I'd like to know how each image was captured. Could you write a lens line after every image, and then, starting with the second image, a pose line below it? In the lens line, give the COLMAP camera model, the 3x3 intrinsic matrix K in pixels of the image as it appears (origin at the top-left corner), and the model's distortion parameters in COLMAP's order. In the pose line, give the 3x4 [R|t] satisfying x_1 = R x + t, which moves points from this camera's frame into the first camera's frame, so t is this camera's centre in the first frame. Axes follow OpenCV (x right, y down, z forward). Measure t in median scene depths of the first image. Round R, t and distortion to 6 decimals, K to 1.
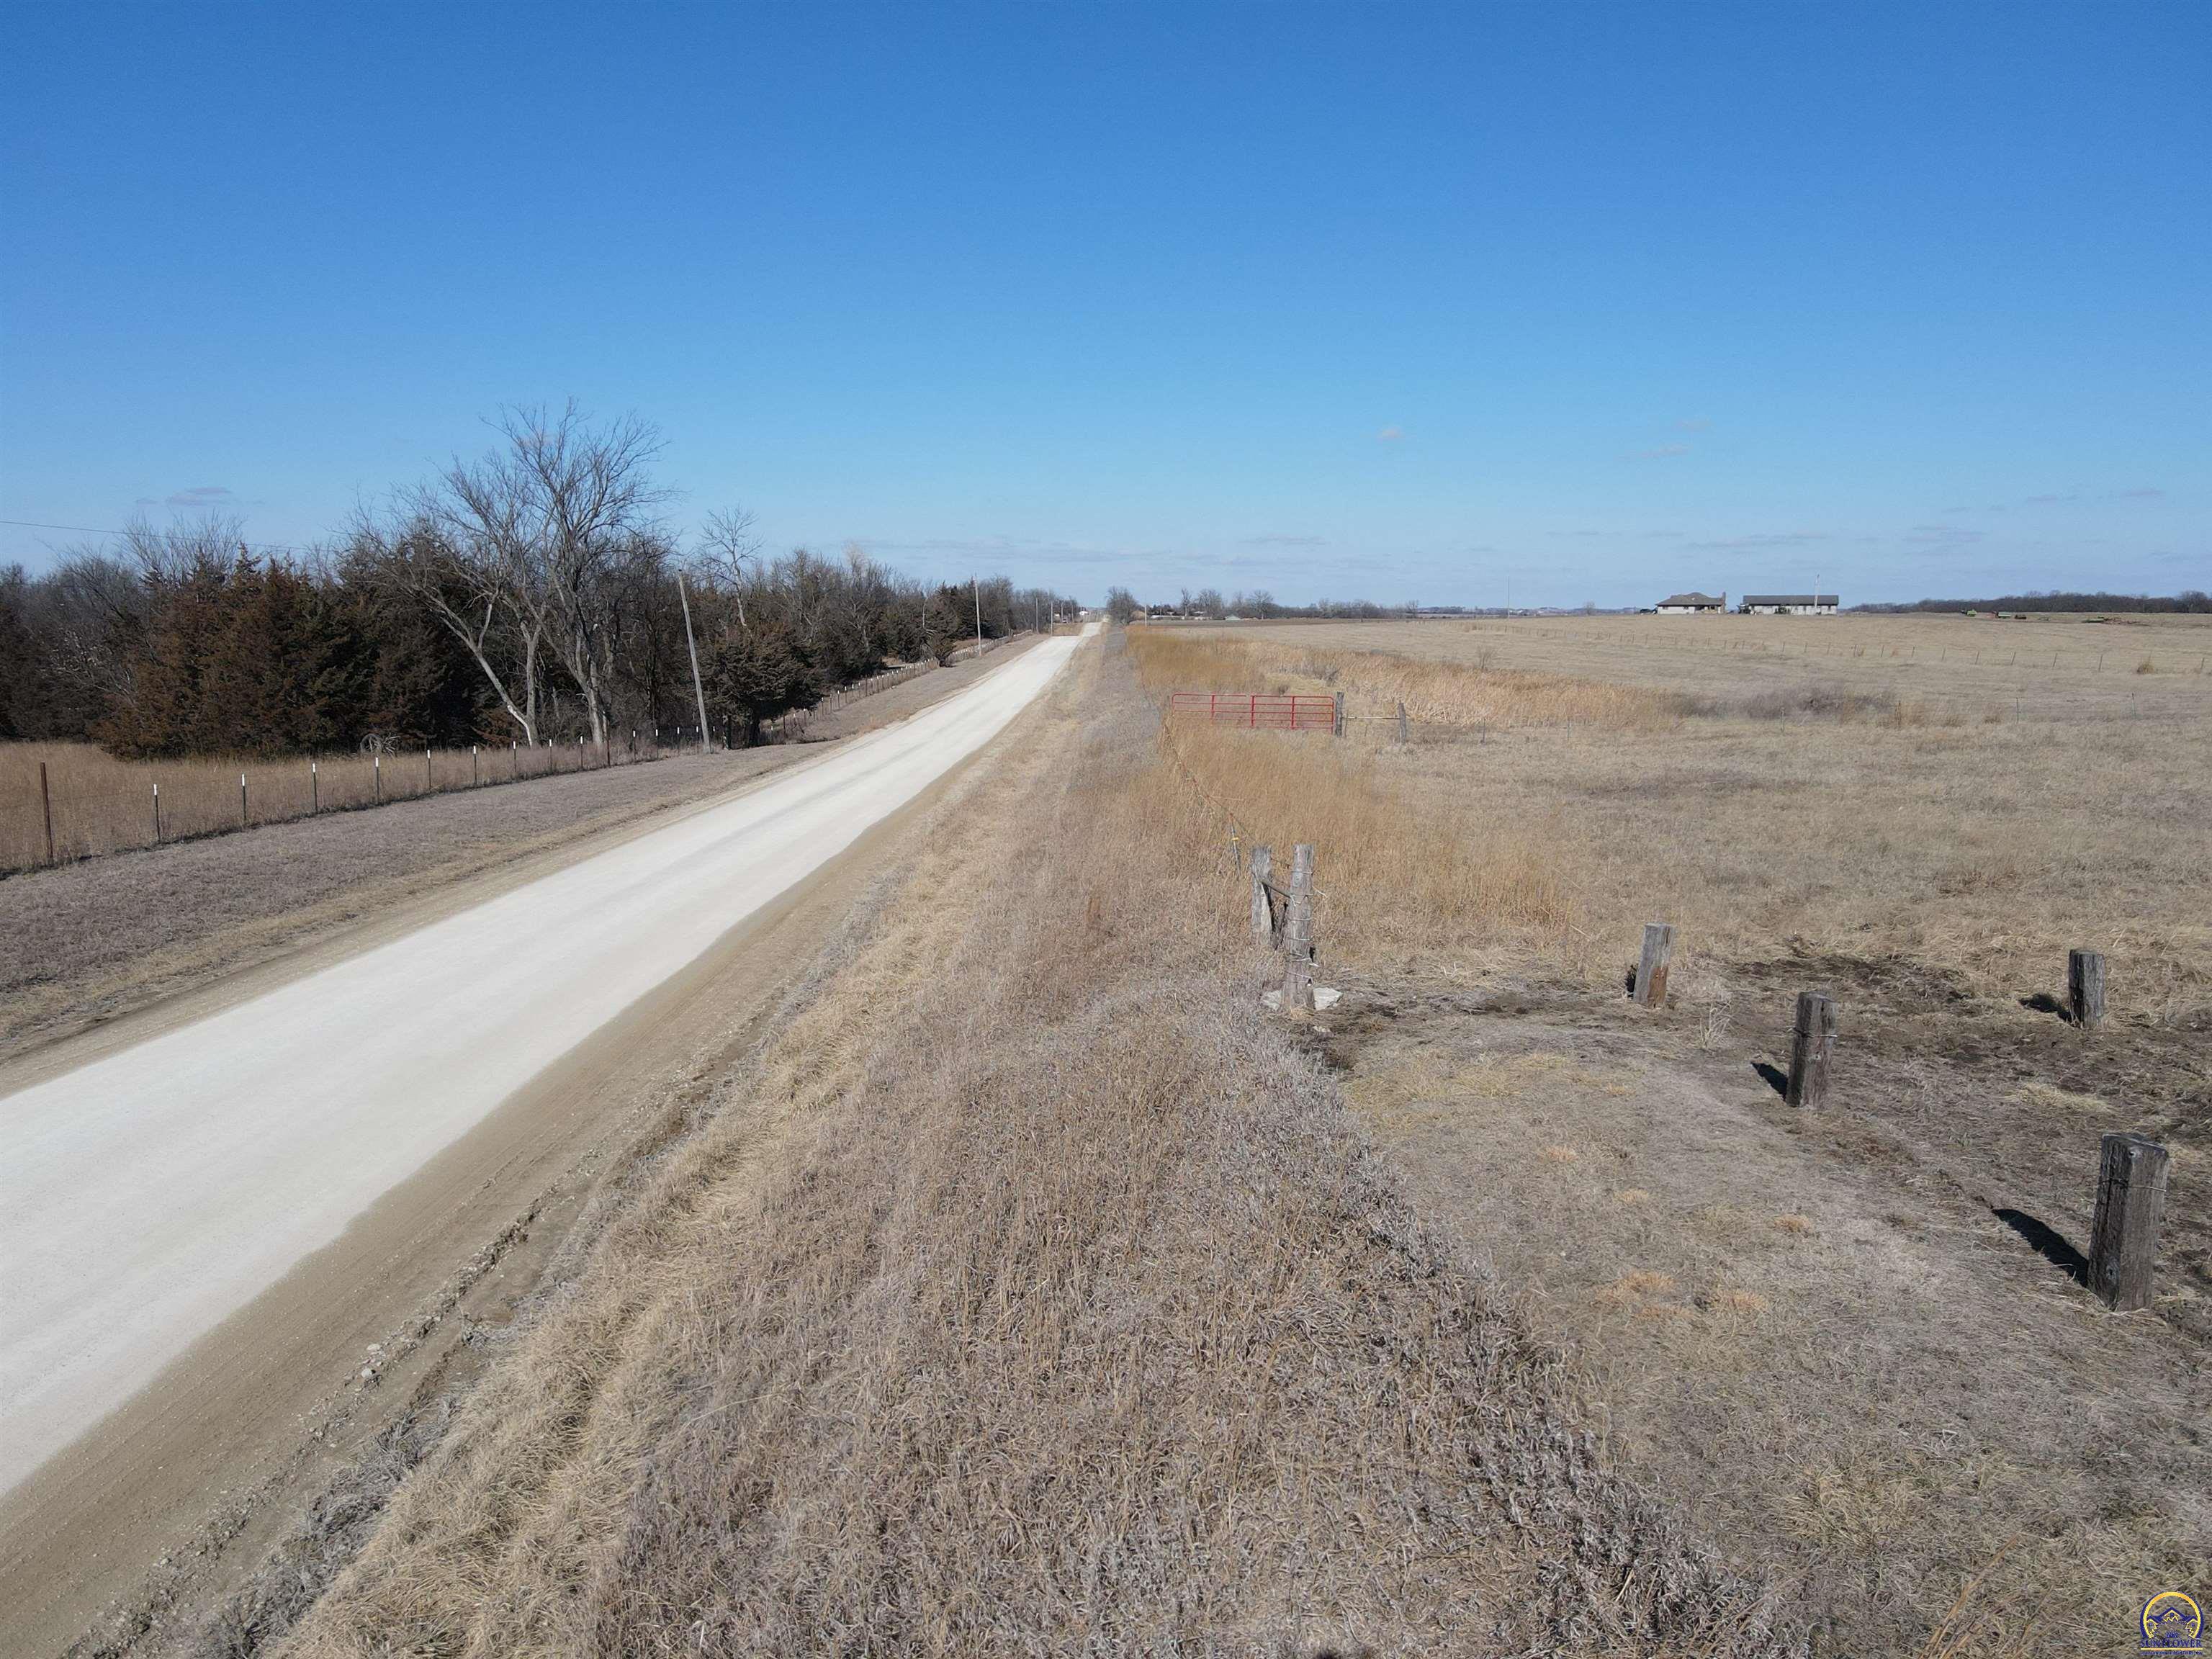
lens RADIAL K [[1612.0, 0, 1102.1], [0, 1612.0, 844.8], [0, 0, 1]] dist [0.003381, 0.020197]
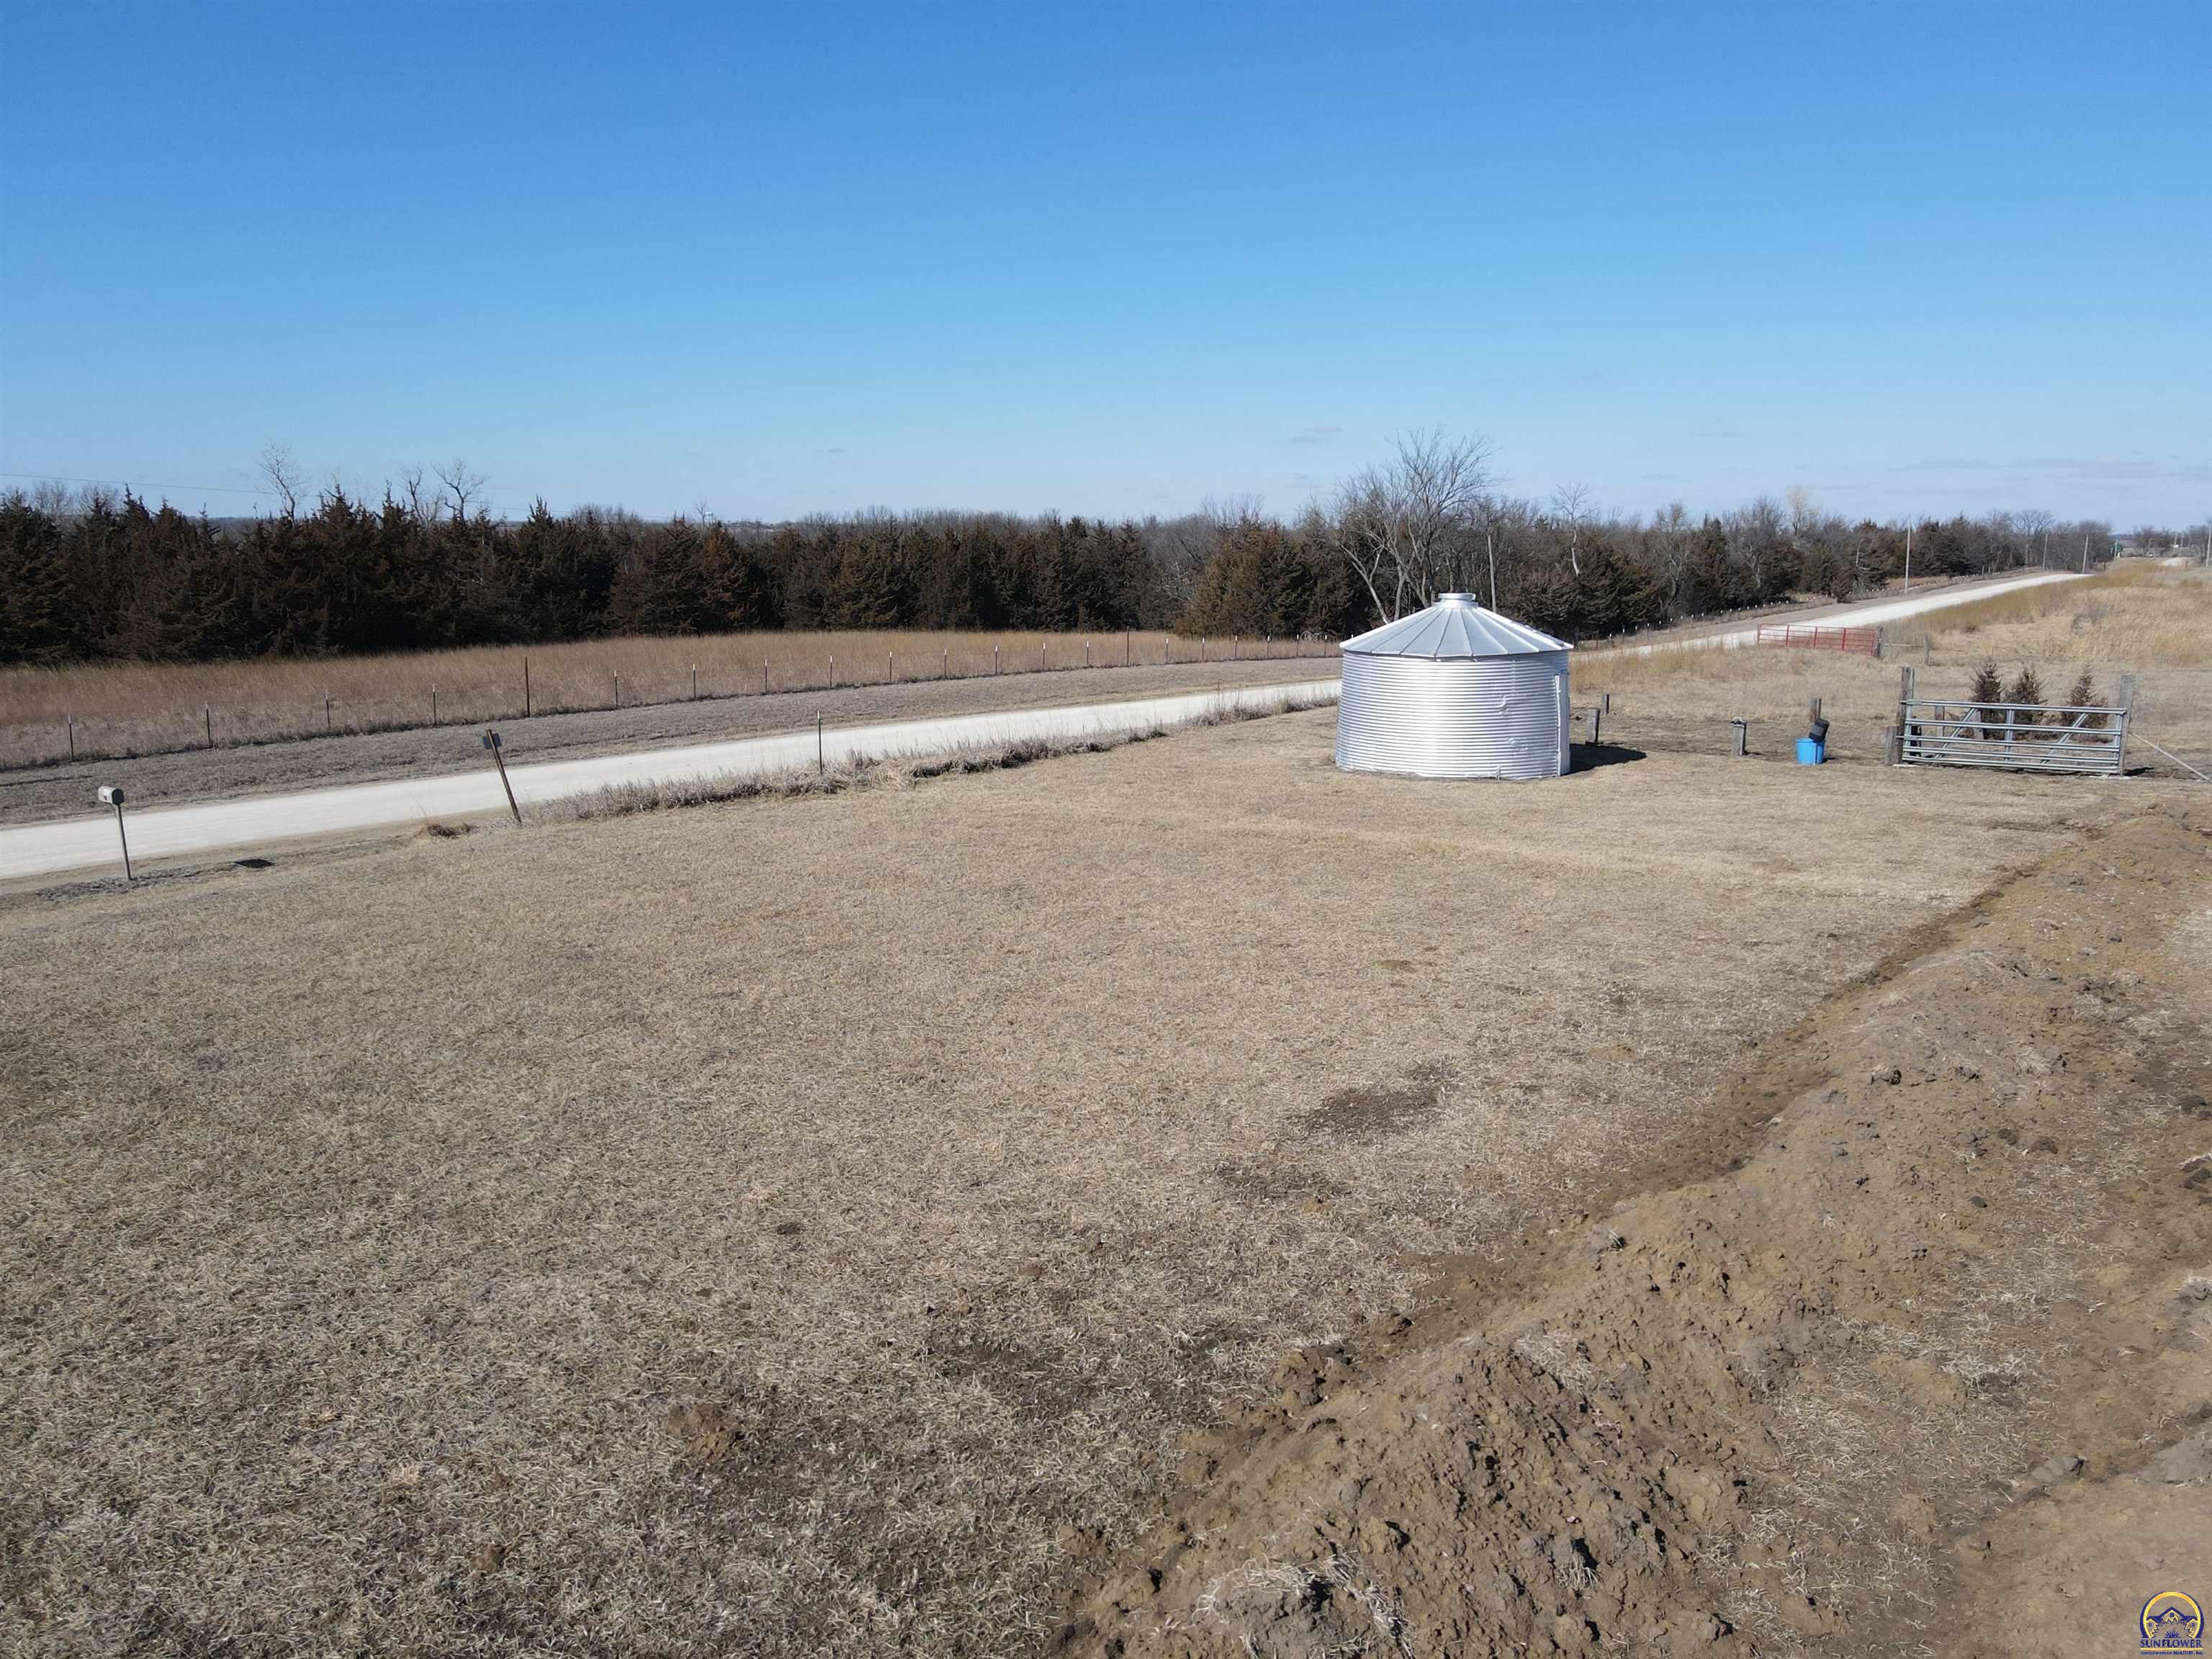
lens RADIAL K [[1612.0, 0, 1105.5], [0, 1612.0, 828.0], [0, 0, 1]] dist [0.003381, 0.020197]
pose [[0.813750, 0.112578, -0.570208, 0.117071], [-0.092697, 0.993642, 0.063890, 0.015450], [0.573775, 0.000866, 0.819012, -0.160390]]
